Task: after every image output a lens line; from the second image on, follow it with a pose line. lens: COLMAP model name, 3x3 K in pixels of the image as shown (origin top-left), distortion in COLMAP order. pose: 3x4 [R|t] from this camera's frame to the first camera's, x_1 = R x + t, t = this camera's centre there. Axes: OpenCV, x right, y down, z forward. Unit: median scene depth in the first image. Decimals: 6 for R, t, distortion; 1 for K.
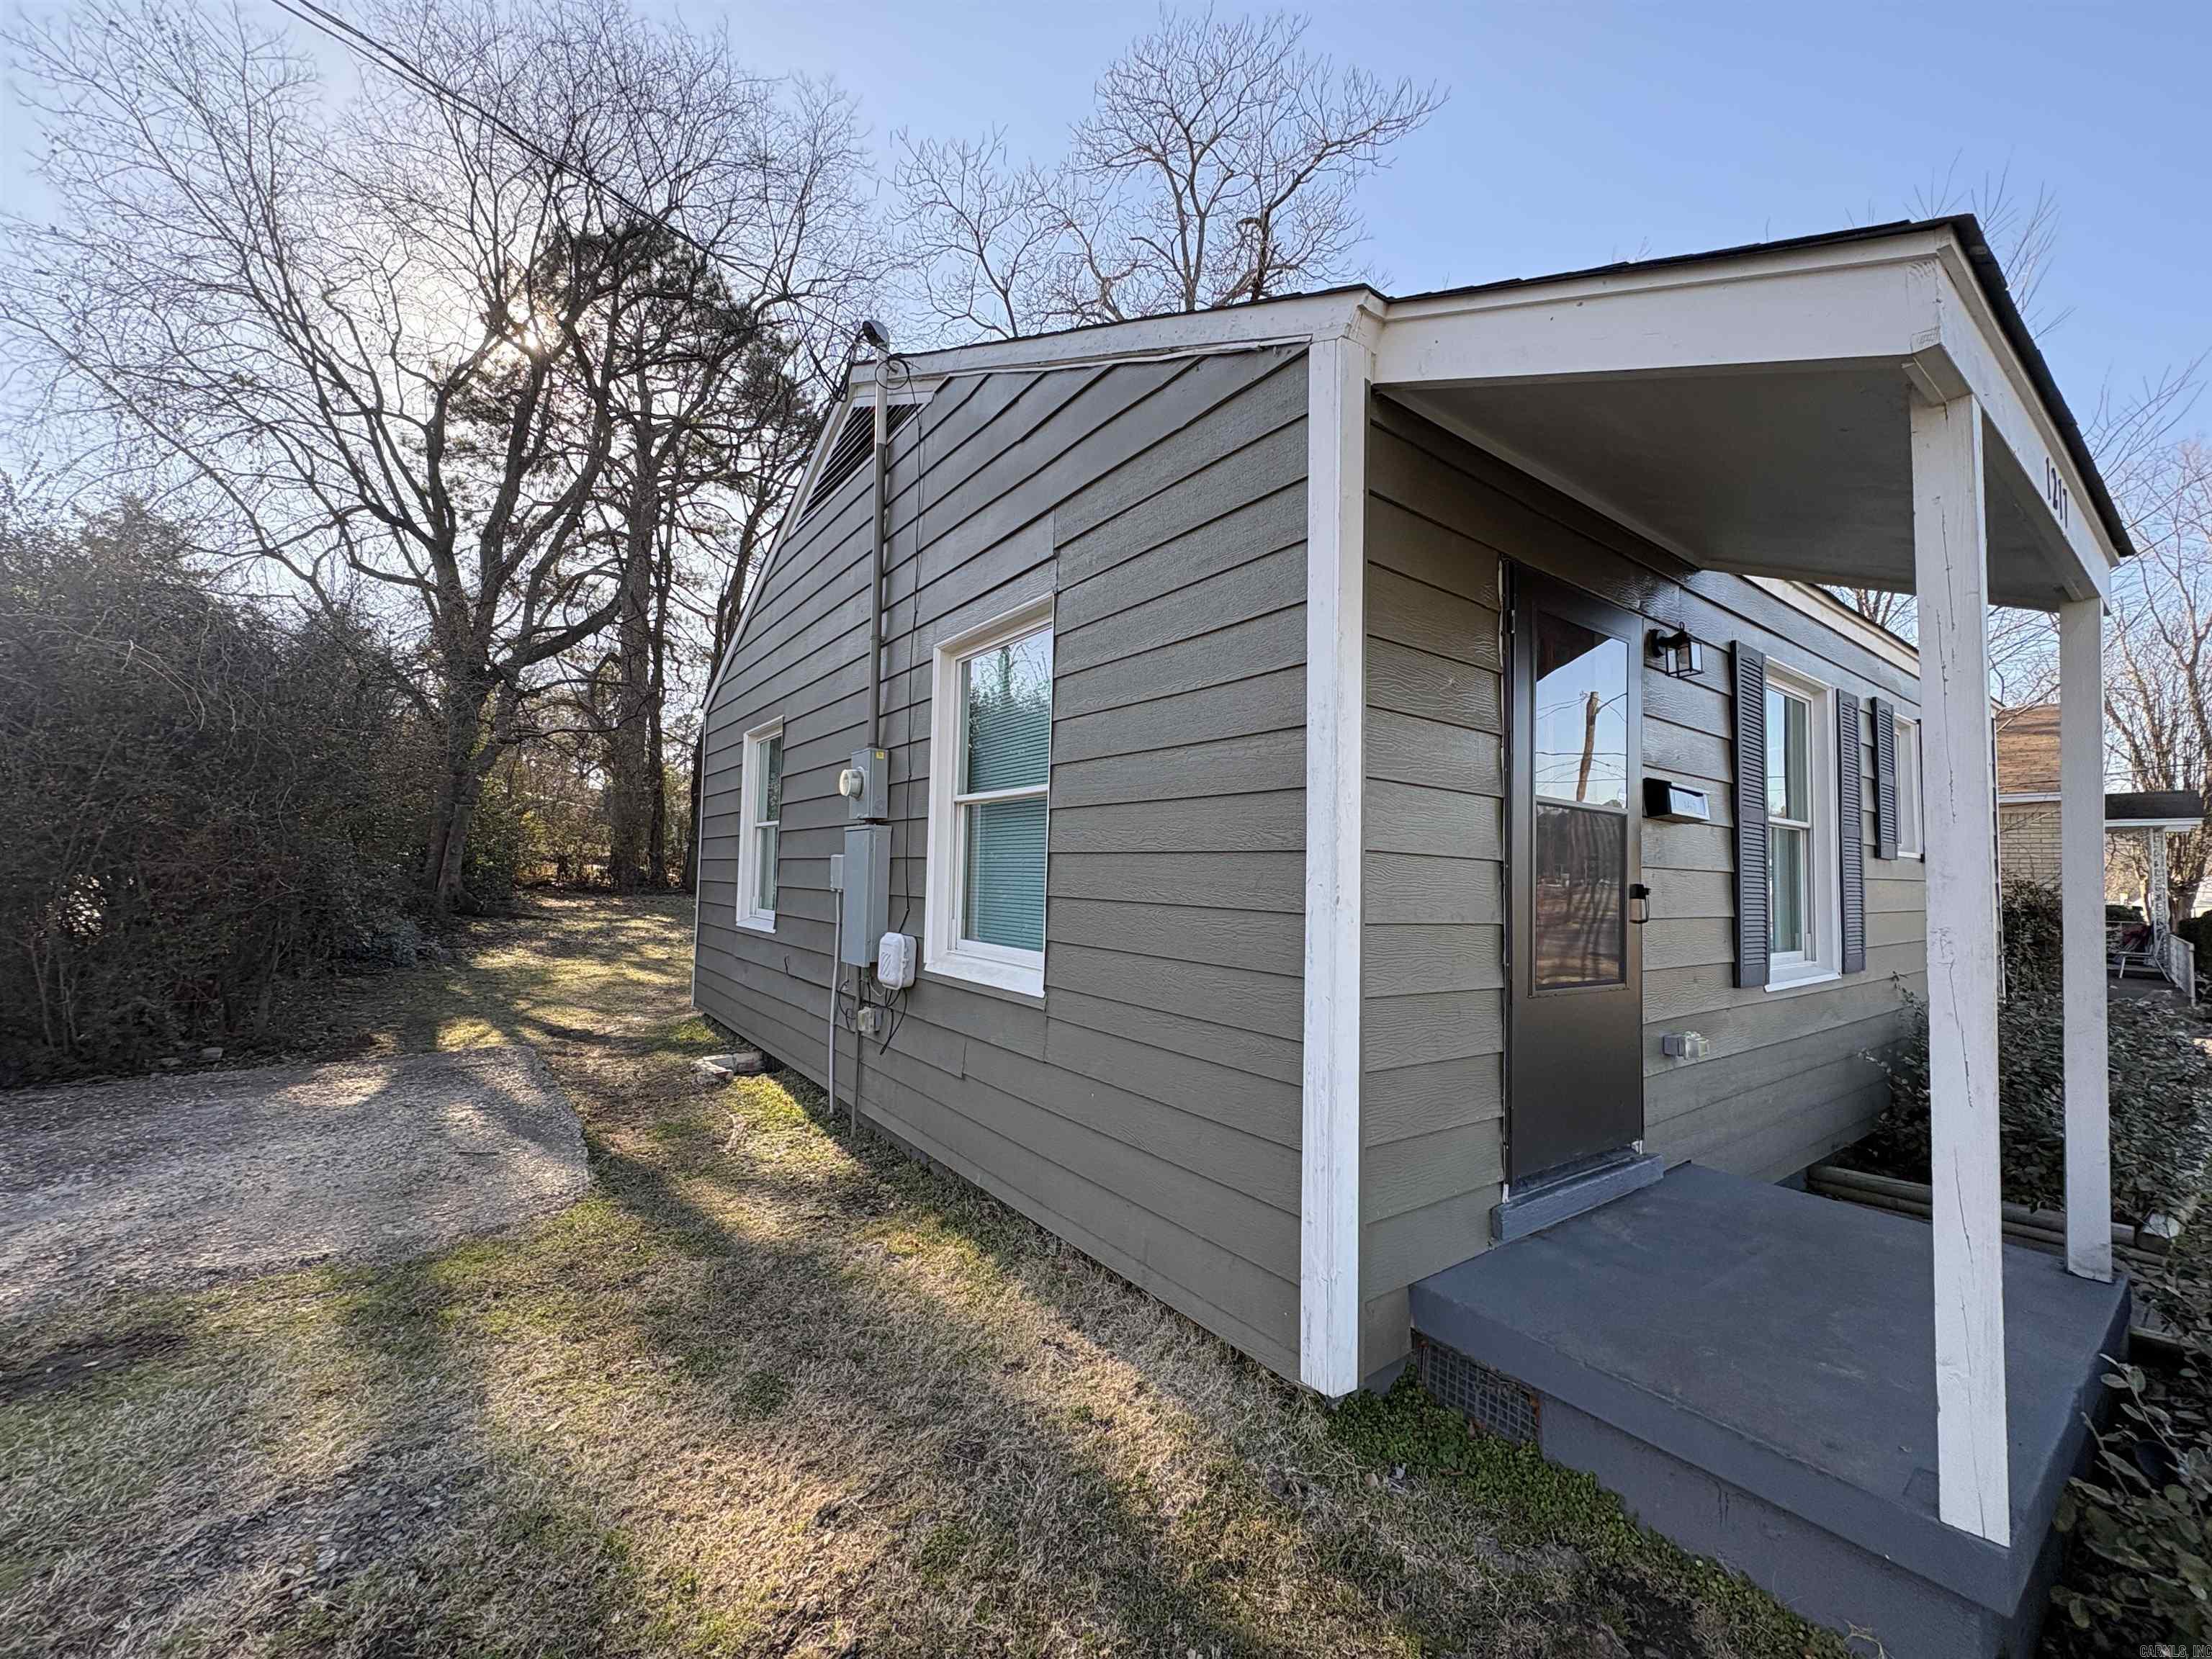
lens RADIAL K [[878.3, 0, 1105.0], [0, 878.3, 831.8], [0, 0, 1]] dist [-0.000452, 0.000418]
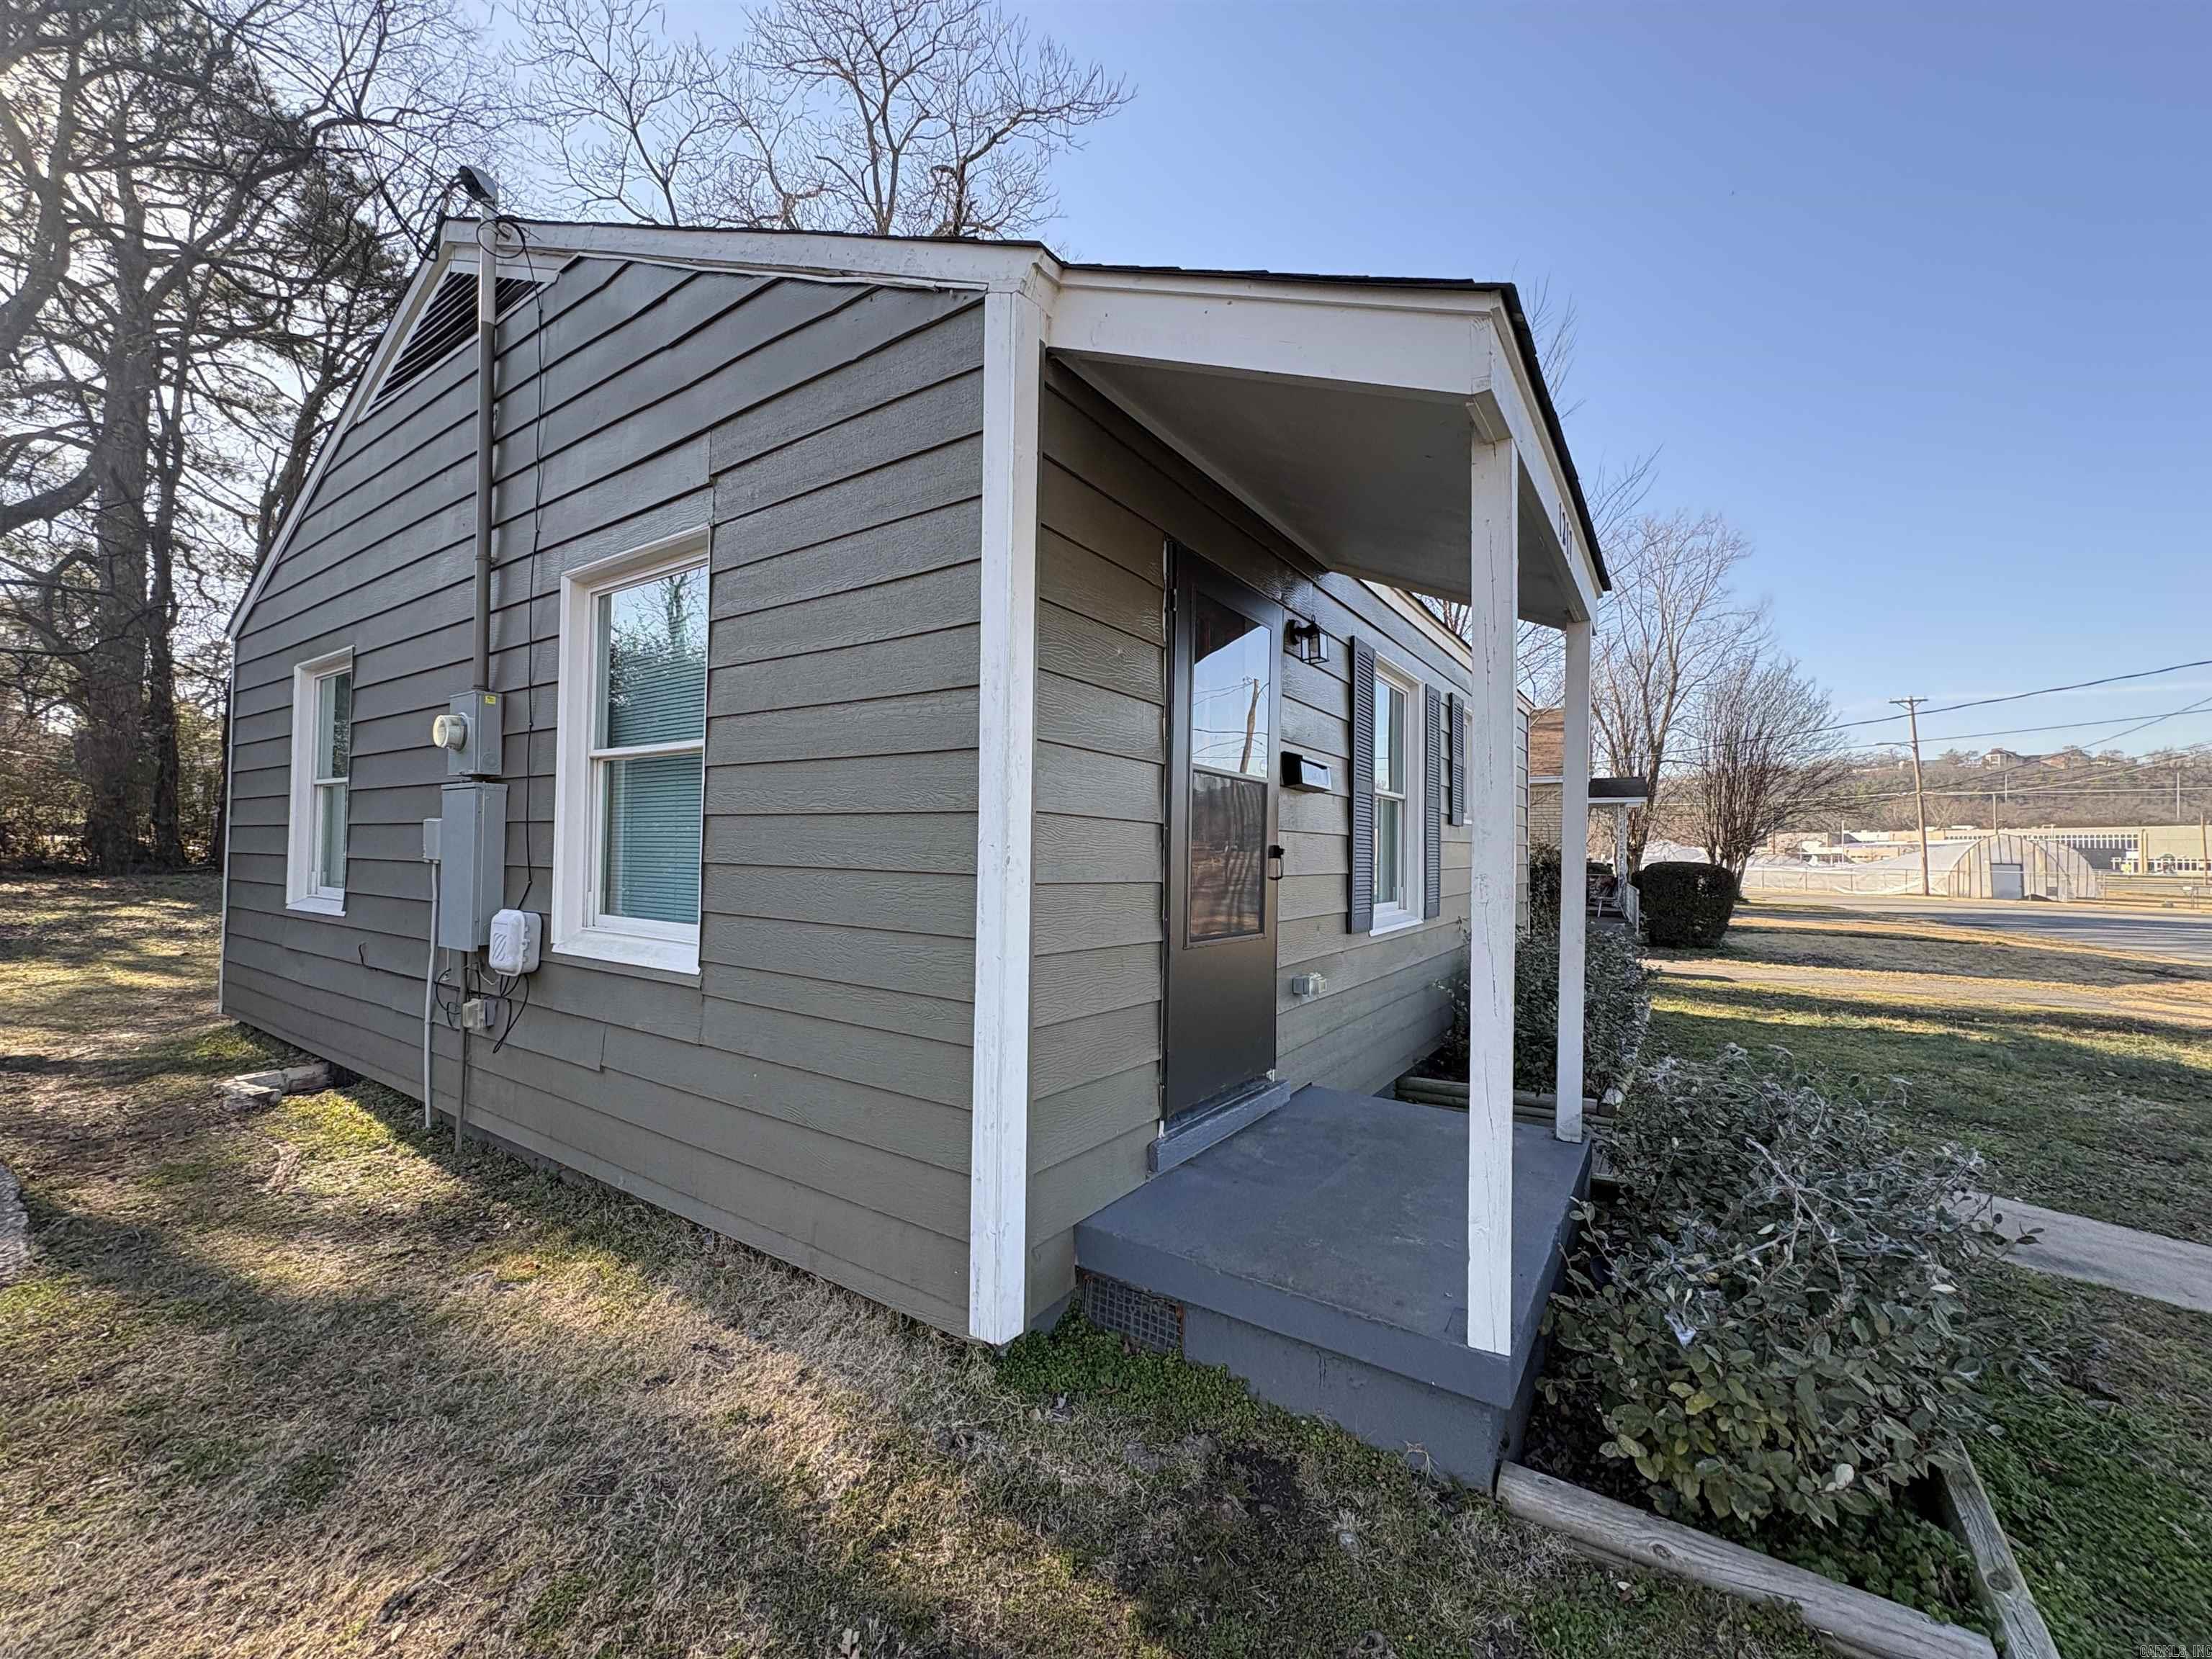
lens RADIAL K [[878.3, 0, 1106.9], [0, 878.3, 832.7], [0, 0, 1]] dist [-0.000452, 0.000418]
pose [[0.941350, -0.001636, 0.337428, 0.020968], [-0.010315, 0.999381, 0.033620, 0.007389], [-0.337275, -0.035129, 0.940751, 0.010098]]
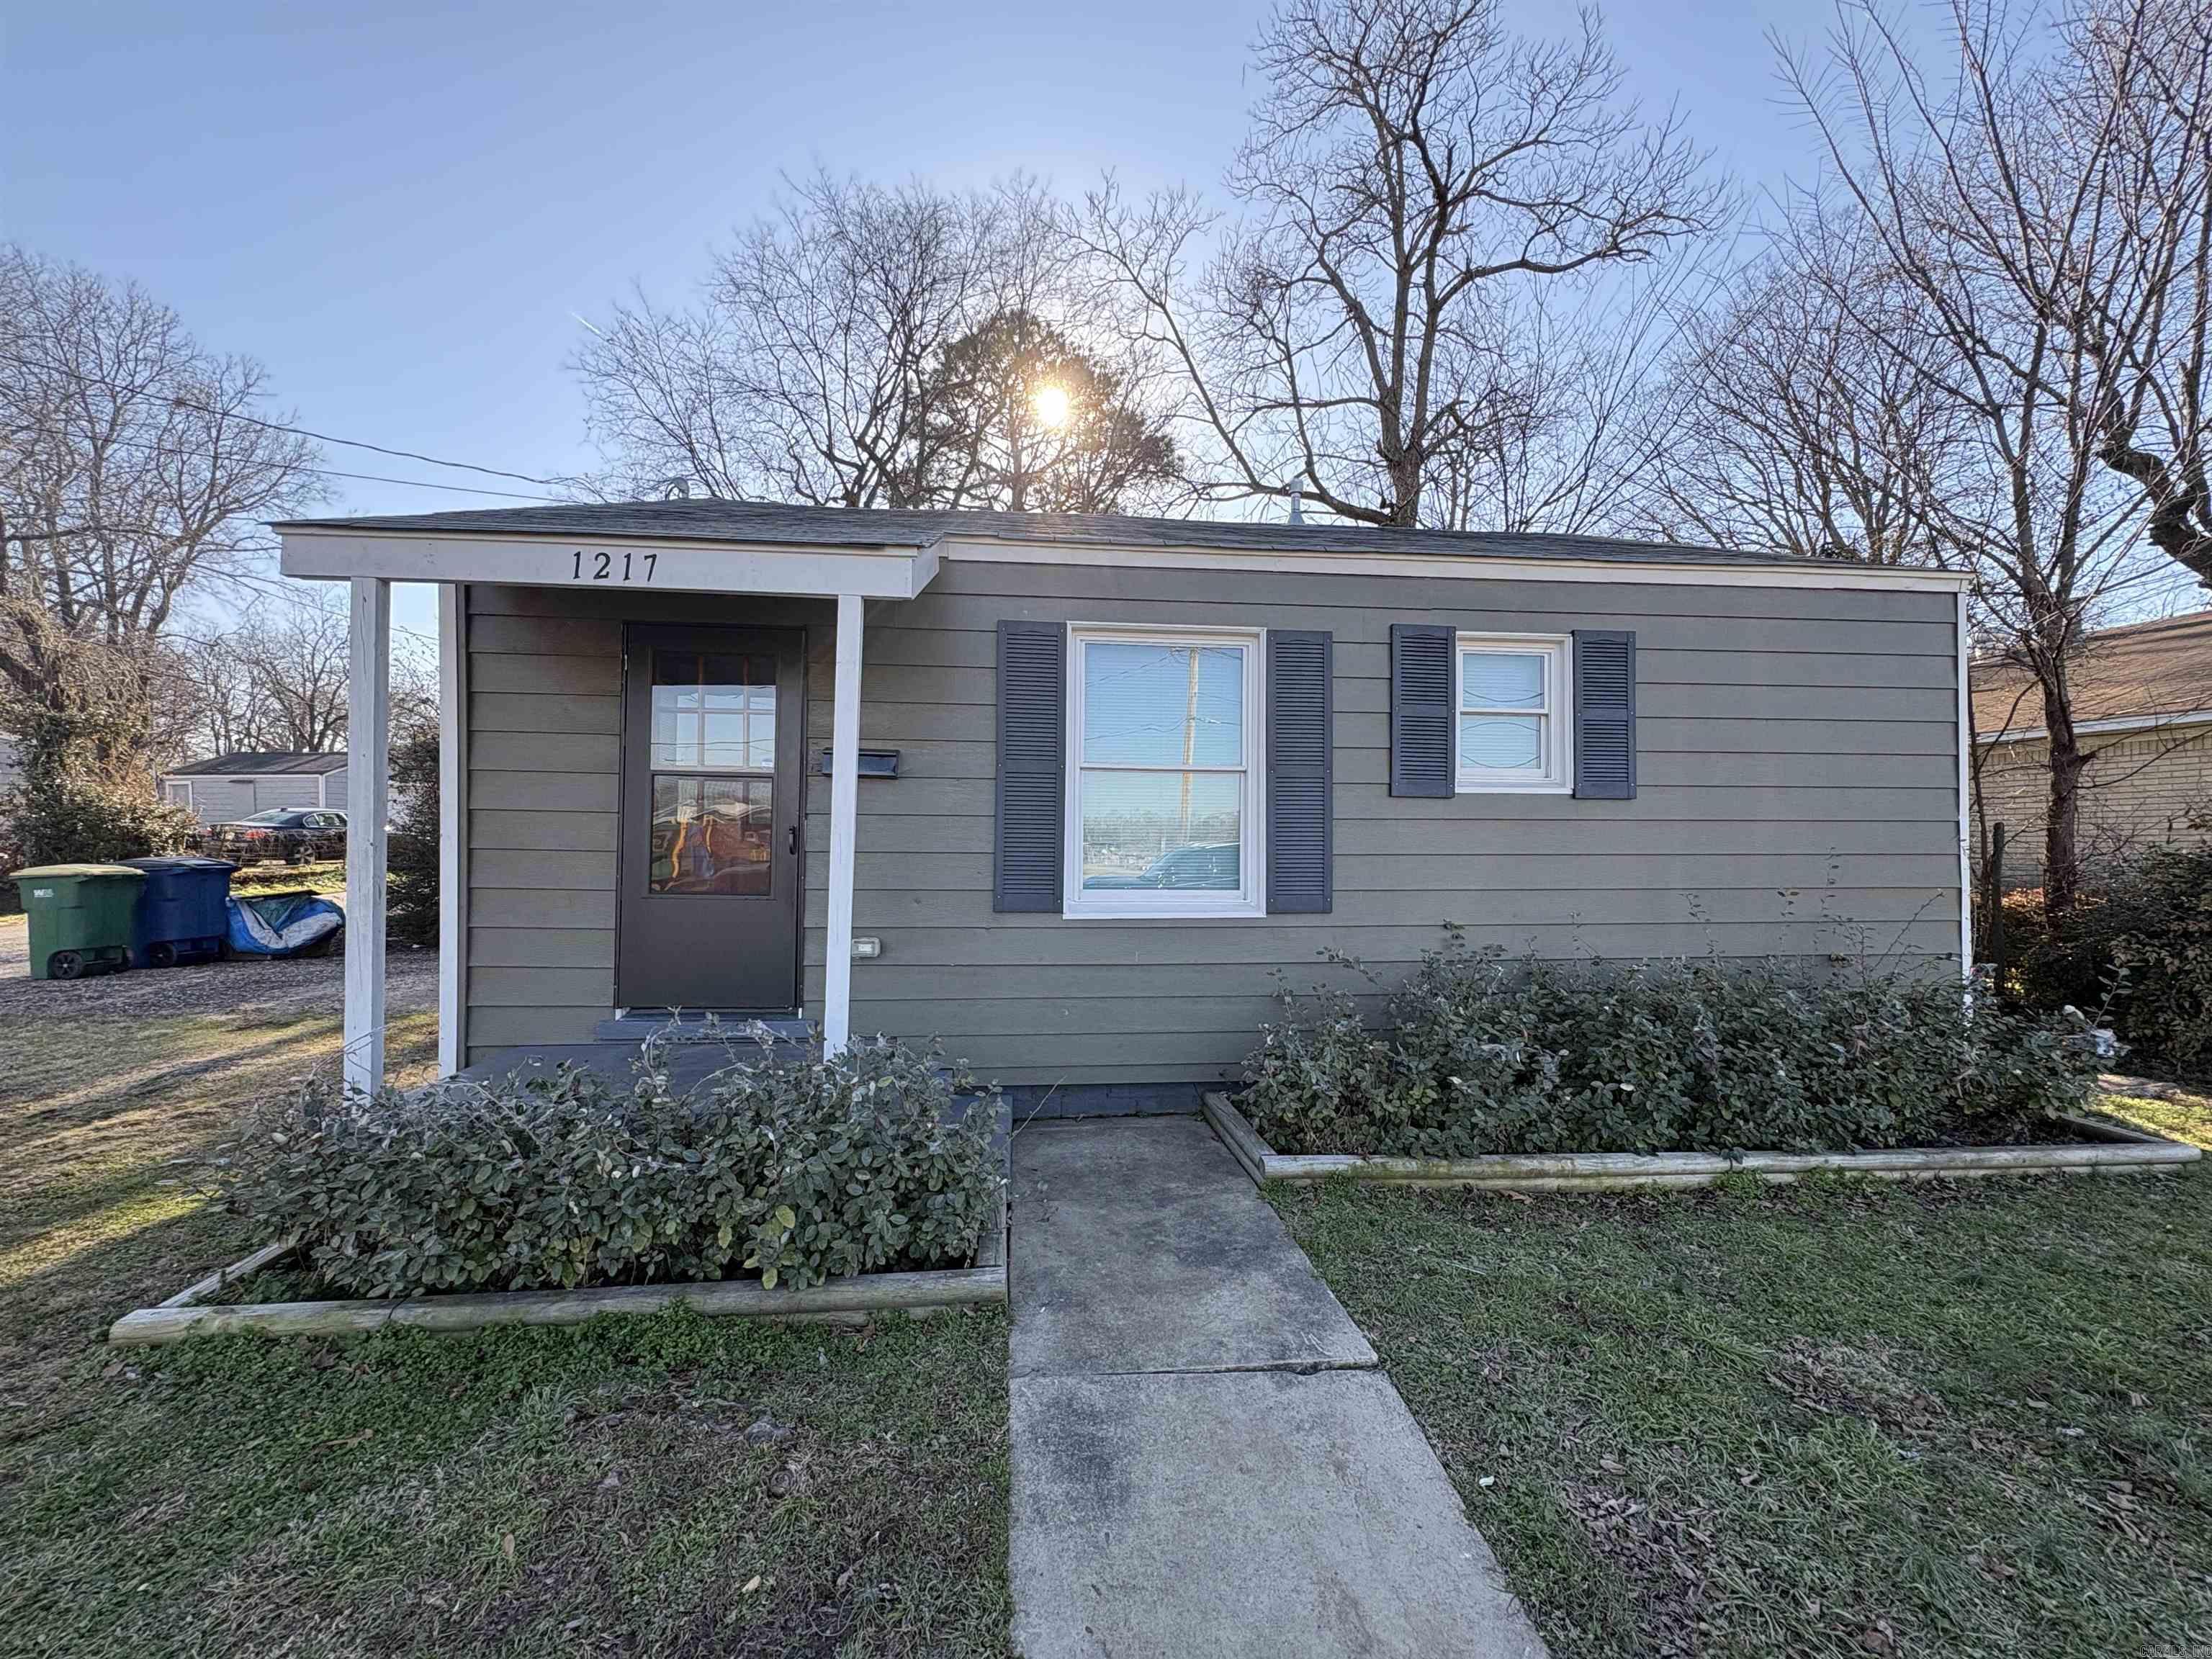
lens RADIAL K [[878.3, 0, 1106.8], [0, 878.3, 829.8], [0, 0, 1]] dist [-0.000452, 0.000418]
pose [[0.858087, -0.025532, -0.512870, 1.689741], [0.040970, 0.998983, 0.018815, 0.056493], [0.511868, -0.037158, 0.858260, 0.053588]]
